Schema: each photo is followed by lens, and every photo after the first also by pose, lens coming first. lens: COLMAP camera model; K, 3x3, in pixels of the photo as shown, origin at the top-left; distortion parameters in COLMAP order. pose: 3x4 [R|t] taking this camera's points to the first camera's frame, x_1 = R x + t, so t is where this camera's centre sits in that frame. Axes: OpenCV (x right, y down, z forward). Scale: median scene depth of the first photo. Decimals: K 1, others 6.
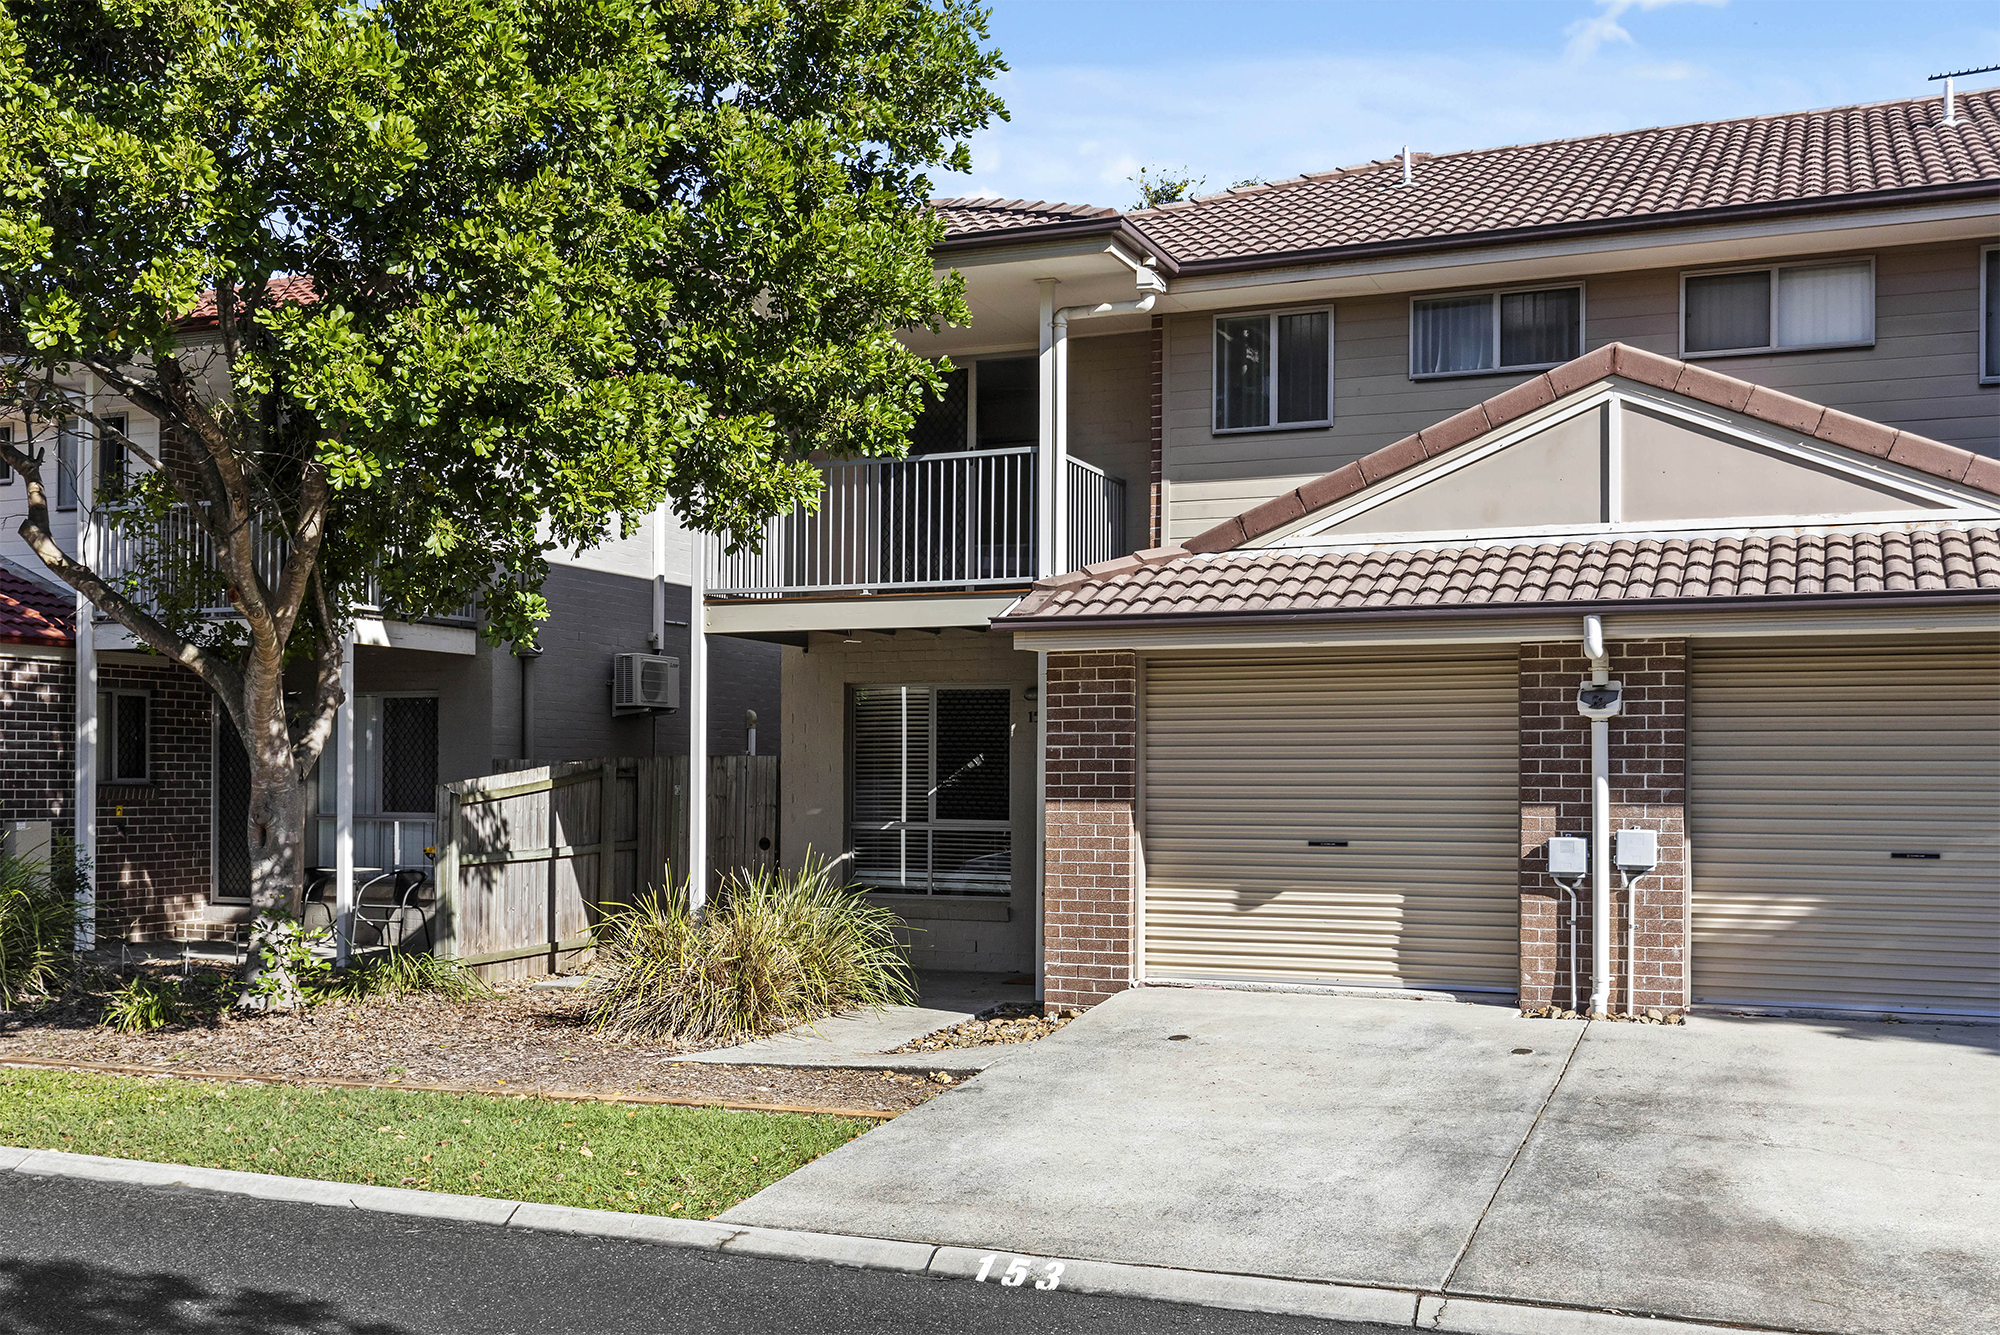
lens RADIAL K [[1903.1, 0, 974.8], [0, 1903.1, 747.6], [0, 0, 1]] dist [0.008912, 0.000000]
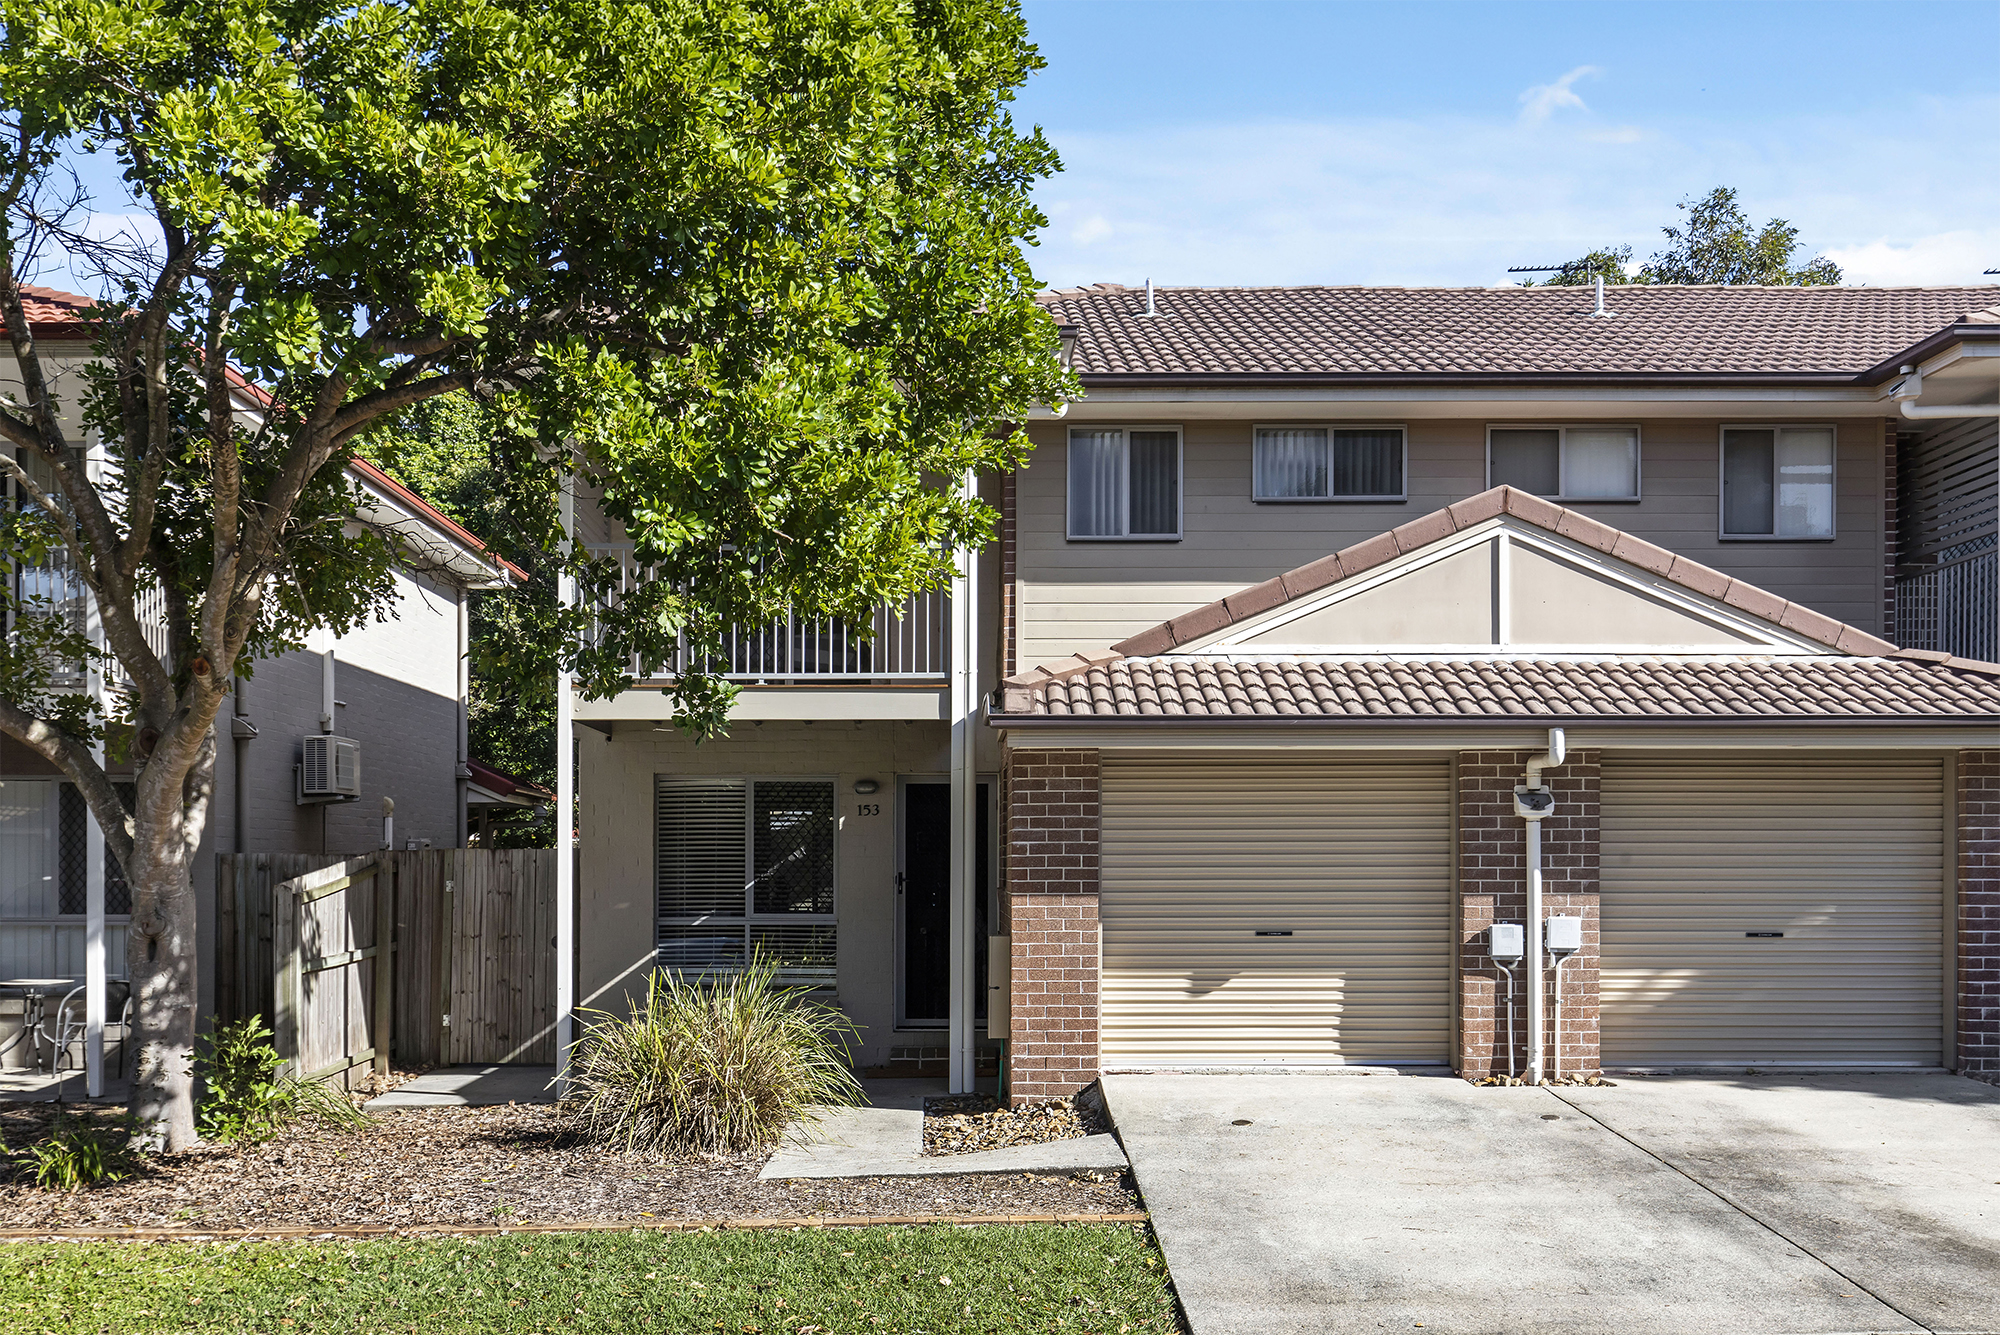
lens RADIAL K [[1833.0, 0, 973.5], [0, 1833.0, 850.2], [0, 0, 1]] dist [-0.013387, 0.014714]
pose [[0.927808, -0.002312, 0.373050, -0.349604], [-0.001579, 0.999947, 0.010125, -0.006335], [-0.373054, -0.009983, 0.927756, 0.106219]]
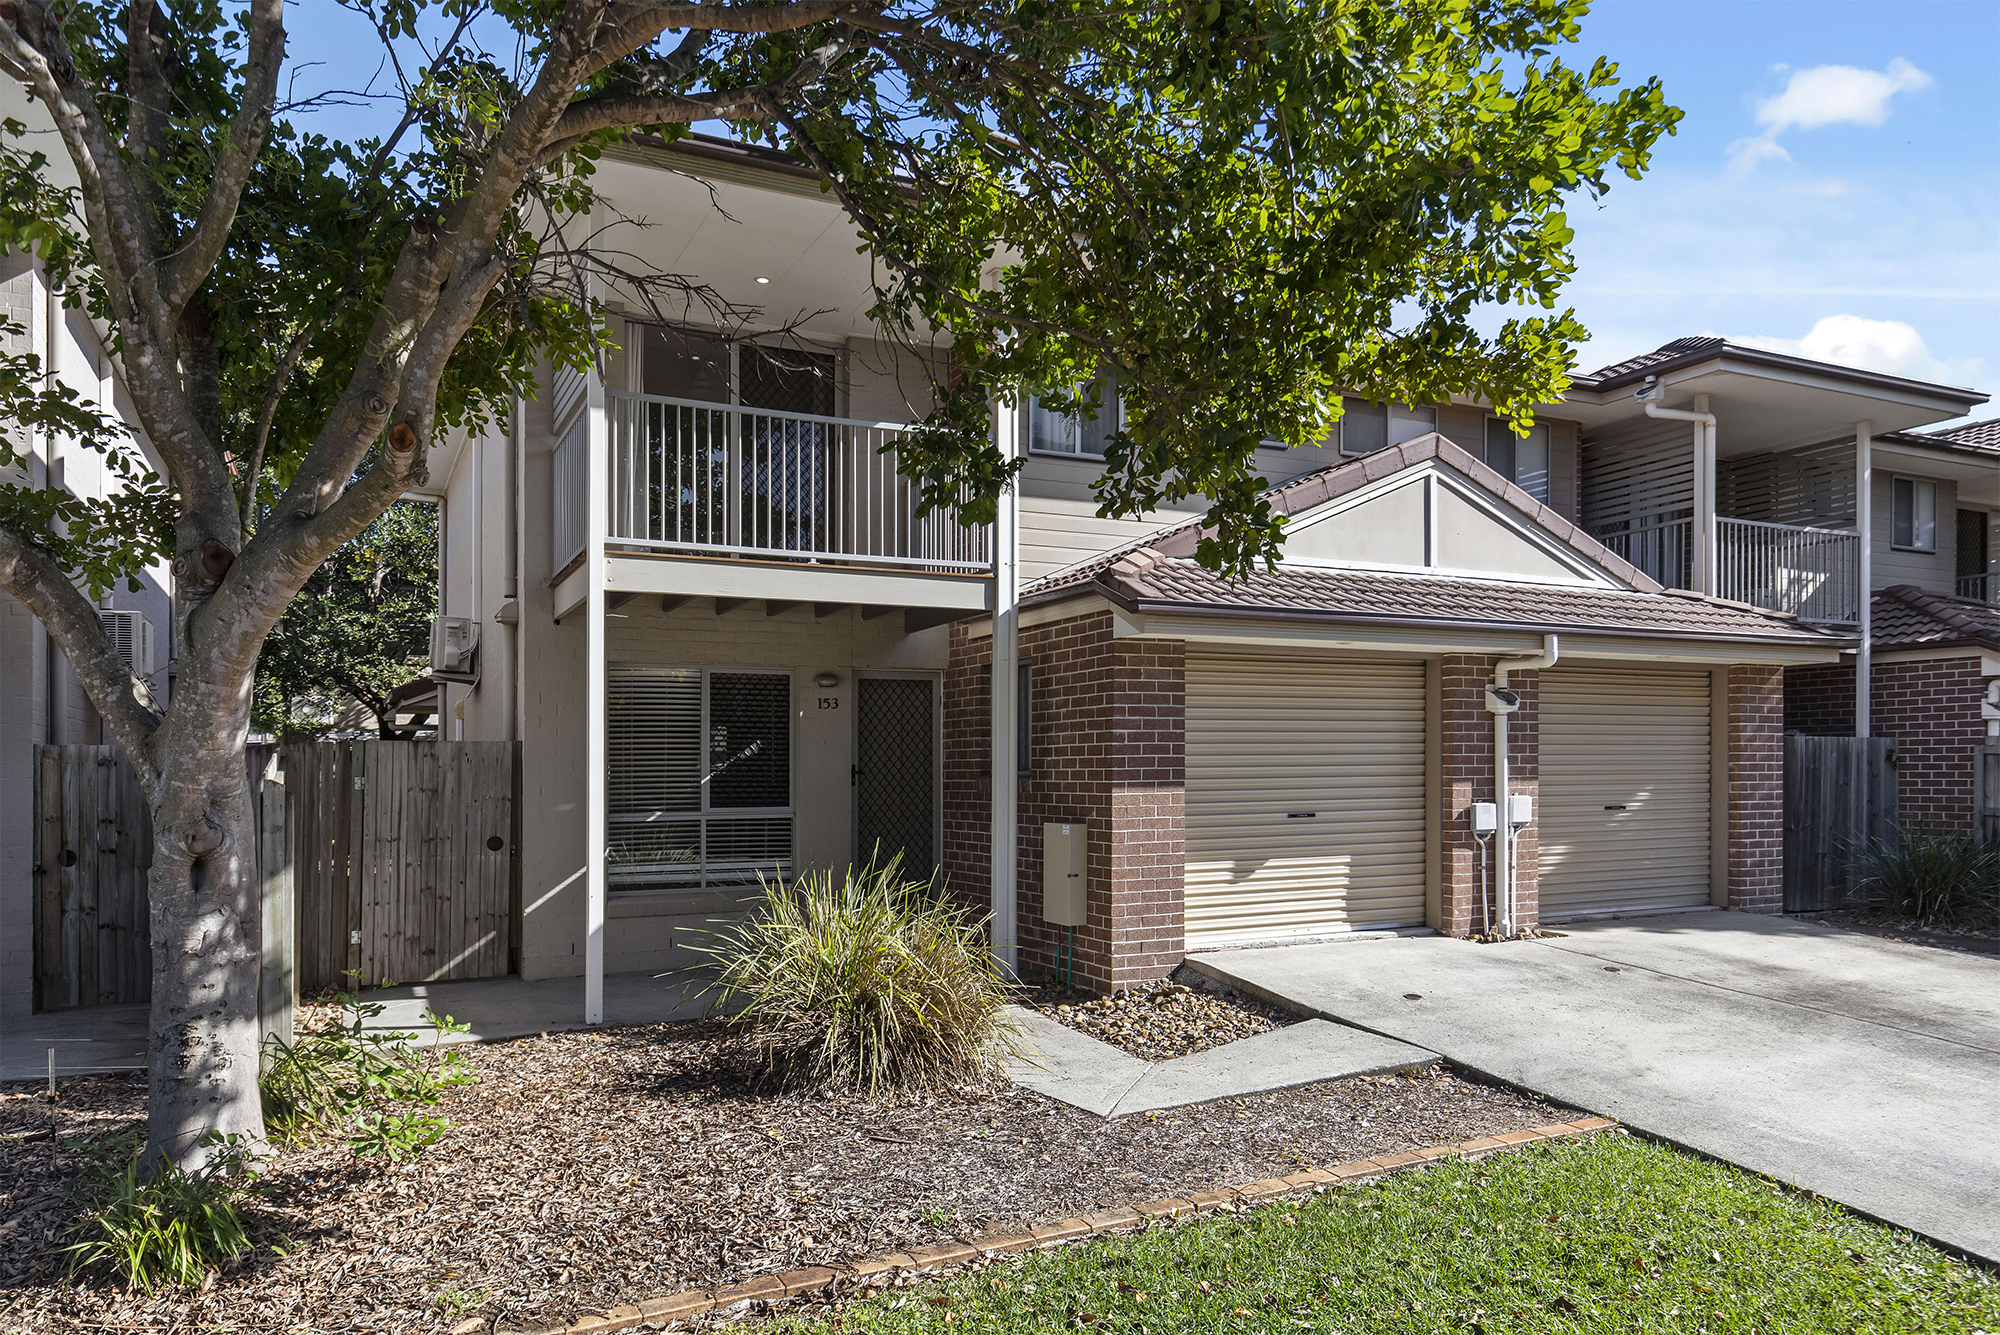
lens RADIAL K [[1291.5, 0, 1031.4], [0, 1291.5, 763.5], [0, 0, 1]] dist [-0.001461, -0.004458]
pose [[0.676234, -0.007562, 0.736648, -0.506945], [-0.002382, 0.999920, 0.012452, 0.008690], [-0.736683, -0.010176, 0.676162, 0.573573]]
